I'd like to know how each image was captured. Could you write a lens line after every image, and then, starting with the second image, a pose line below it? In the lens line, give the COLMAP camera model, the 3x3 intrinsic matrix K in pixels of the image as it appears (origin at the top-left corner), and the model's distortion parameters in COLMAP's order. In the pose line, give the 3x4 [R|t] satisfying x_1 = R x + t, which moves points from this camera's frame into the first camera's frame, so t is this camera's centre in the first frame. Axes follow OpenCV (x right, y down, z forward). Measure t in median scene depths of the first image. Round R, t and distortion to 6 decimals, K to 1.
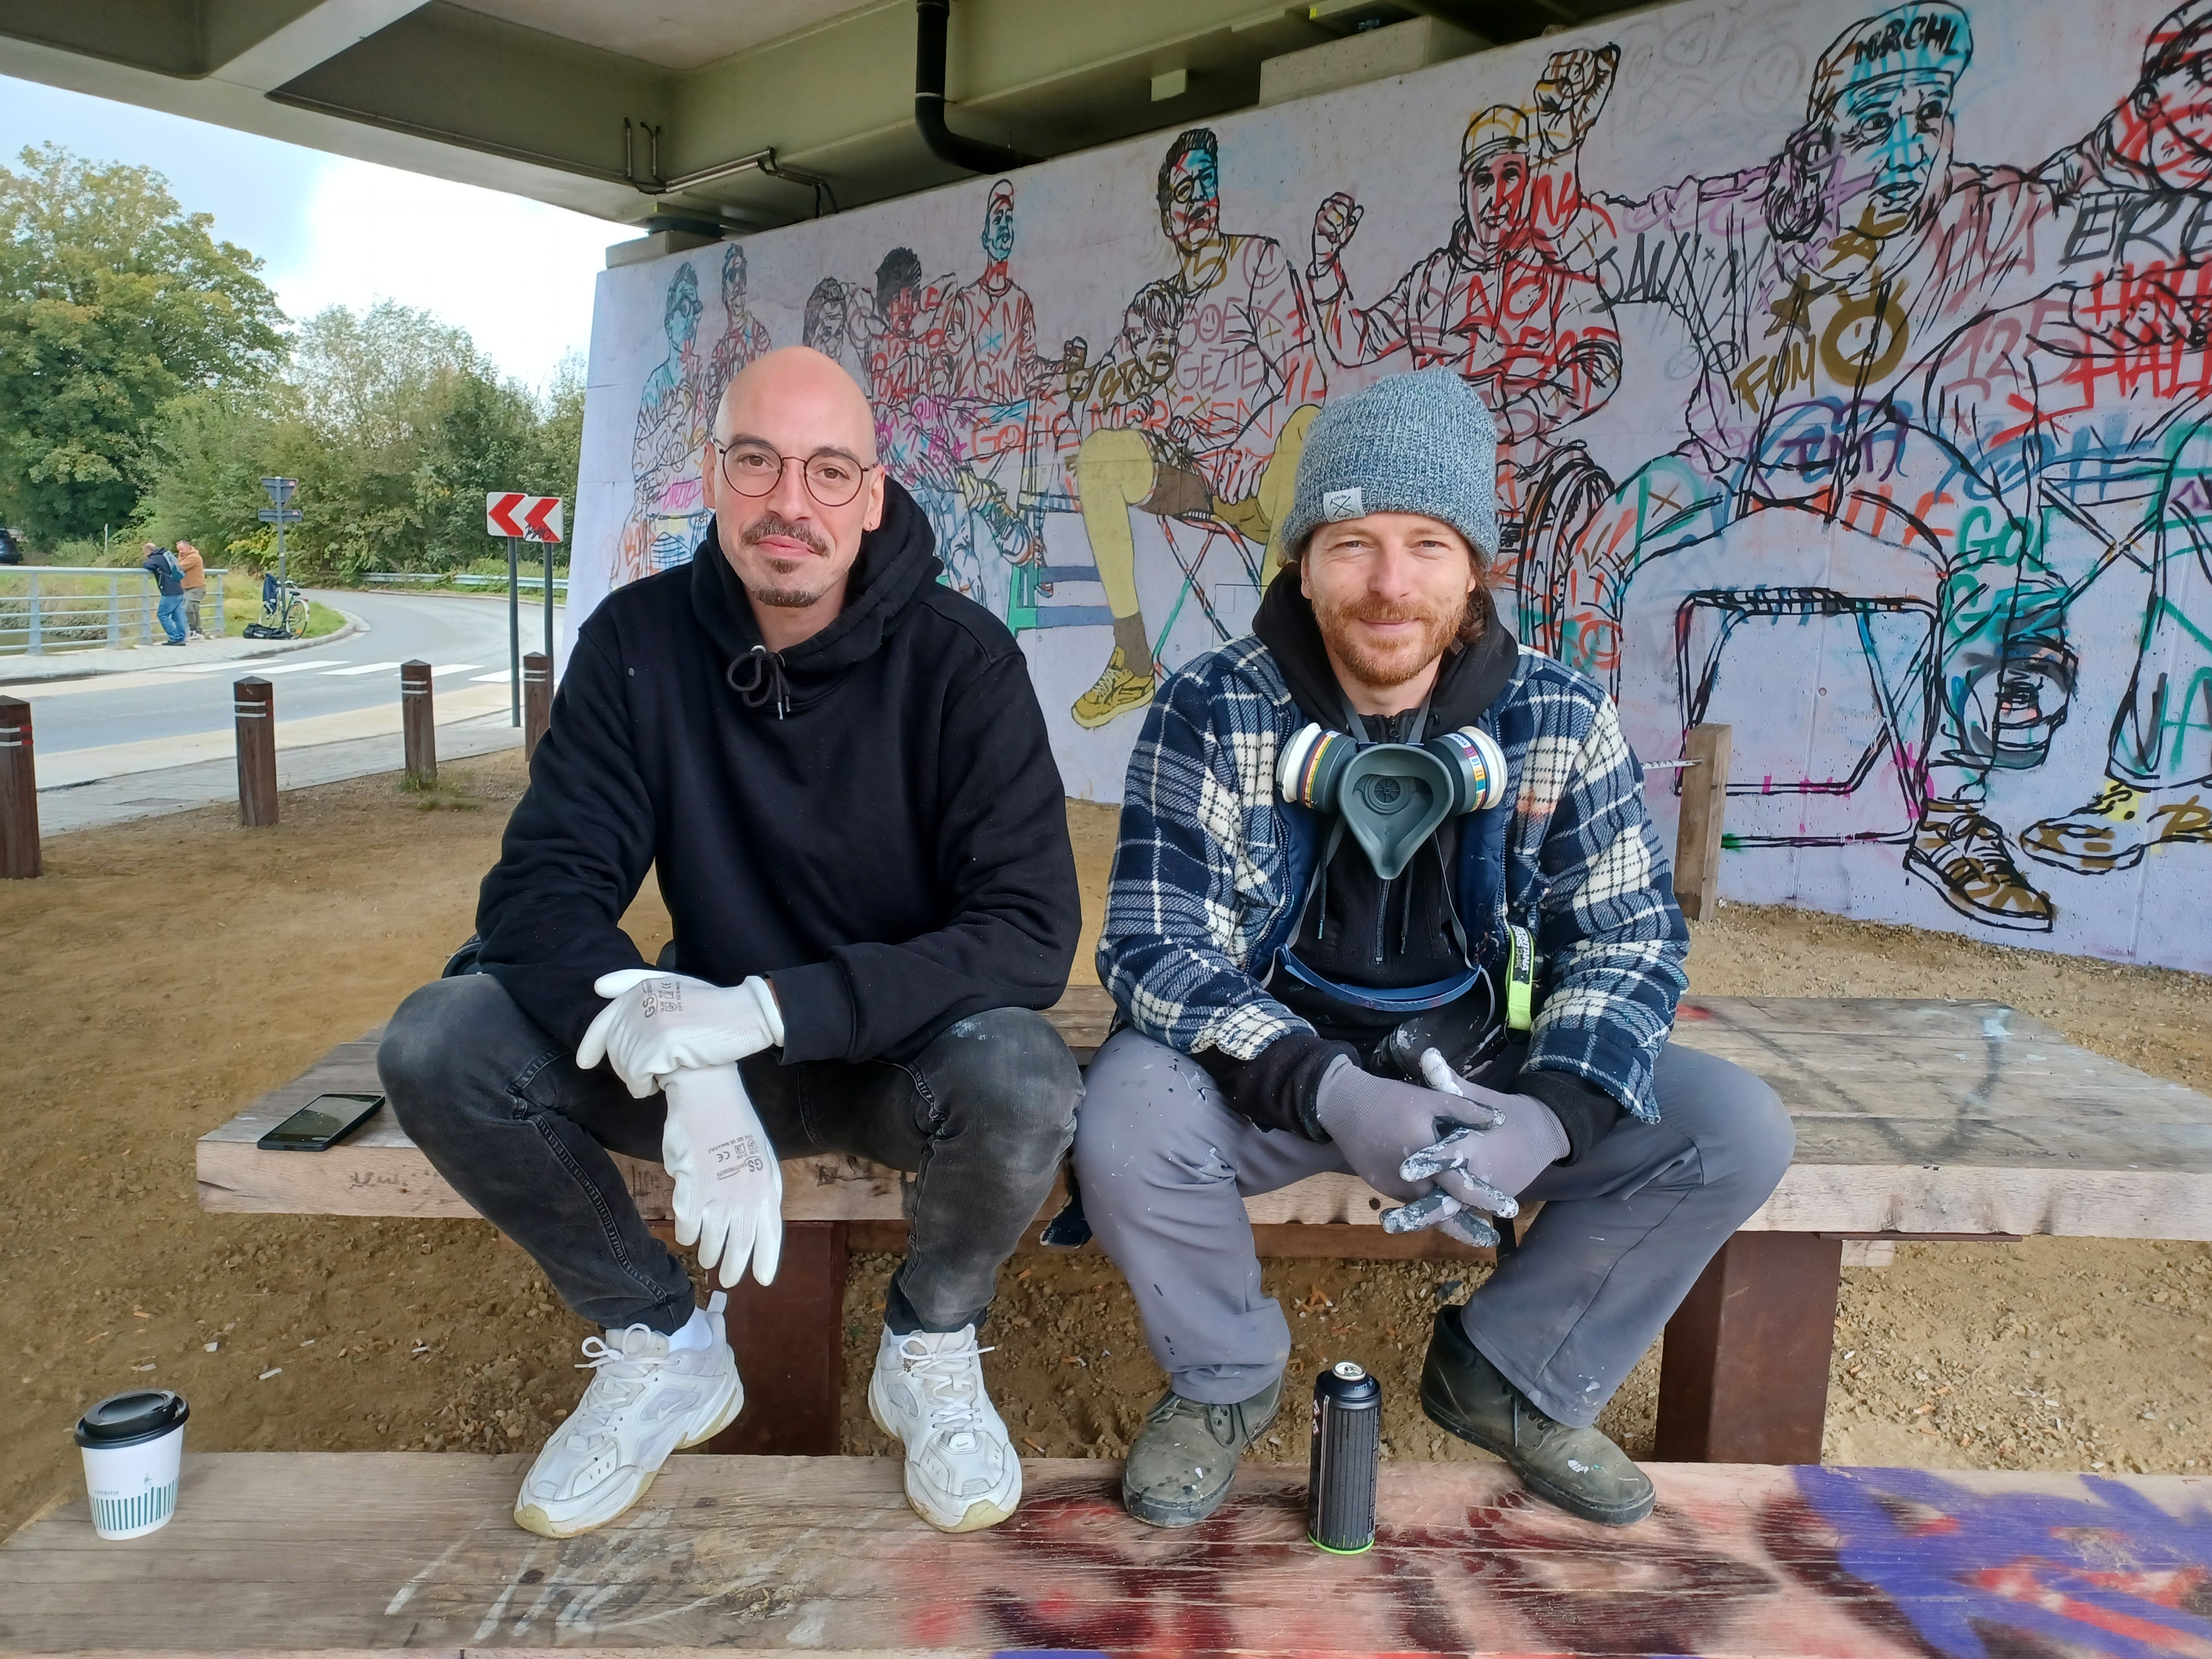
lens RADIAL K [[1635.8, 0, 1098.9], [0, 1635.8, 834.8], [0, 0, 1]] dist [0.095697, -0.112203]
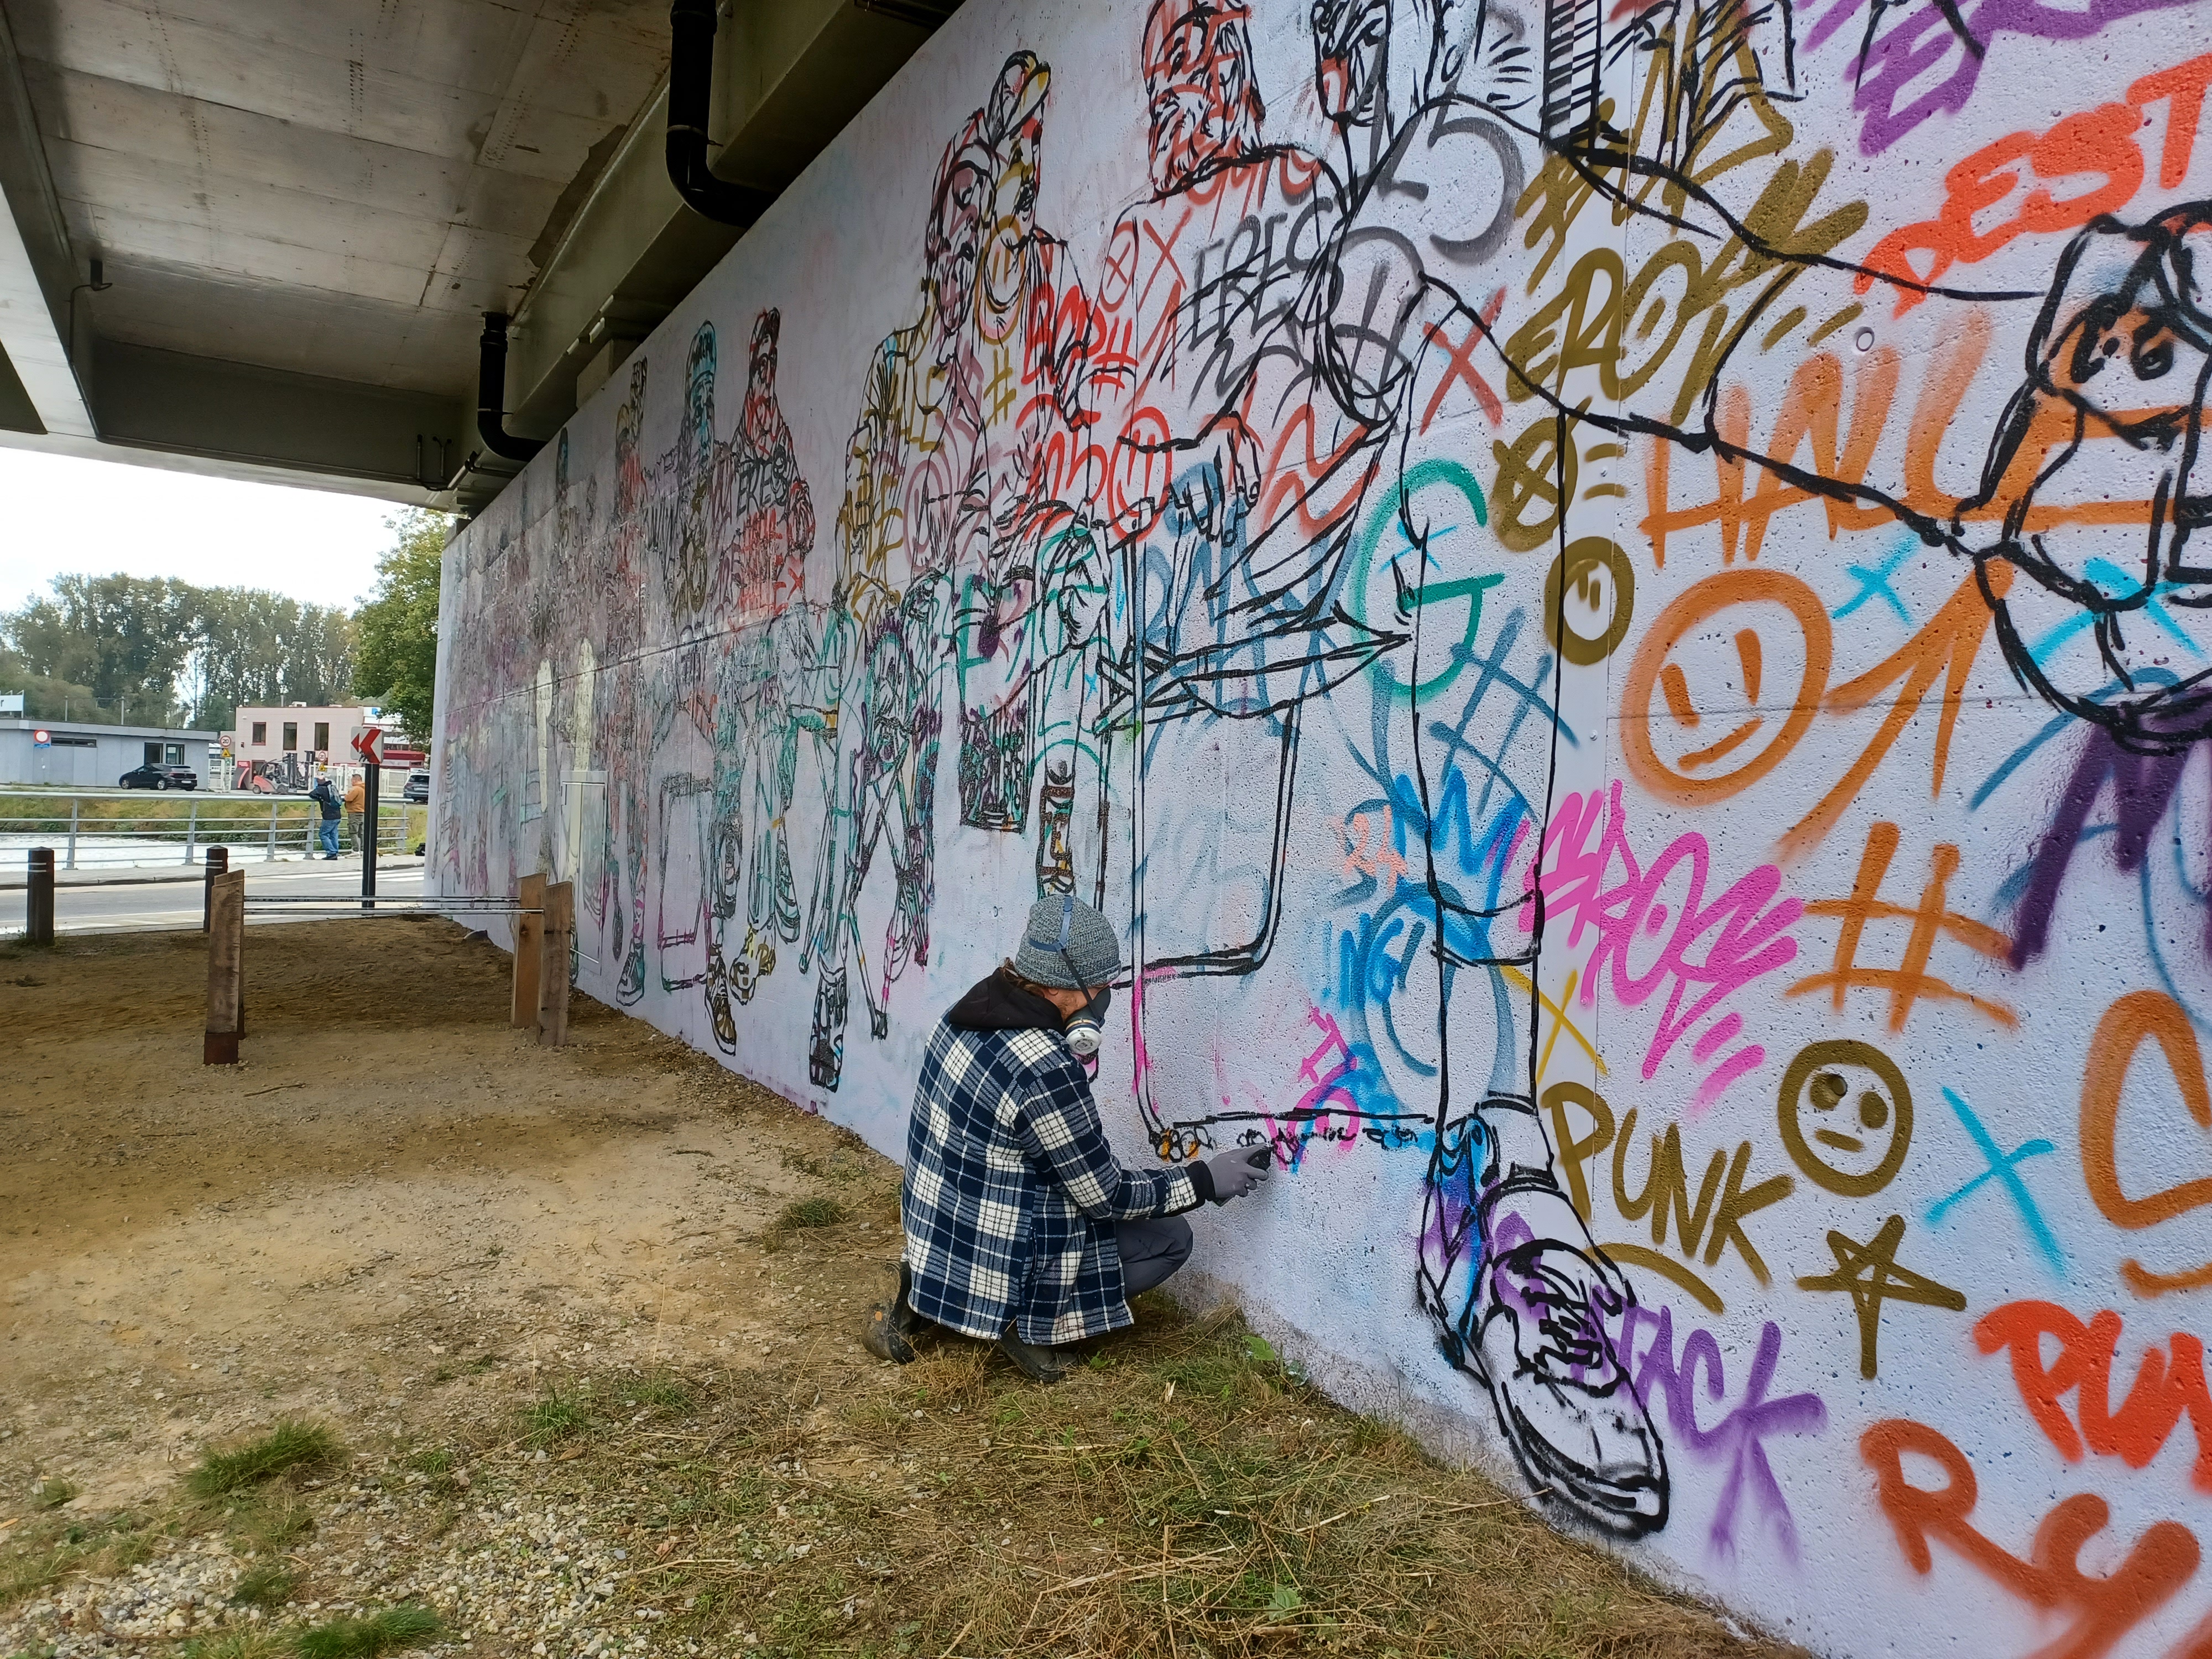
lens RADIAL K [[1635.8, 0, 1098.9], [0, 1635.8, 834.8], [0, 0, 1]] dist [0.095697, -0.112203]
pose [[0.422969, -0.019896, -0.905926, 1.109262], [-0.127266, 0.988545, -0.081130, -0.028921], [0.897163, 0.149609, 0.415591, 0.505830]]
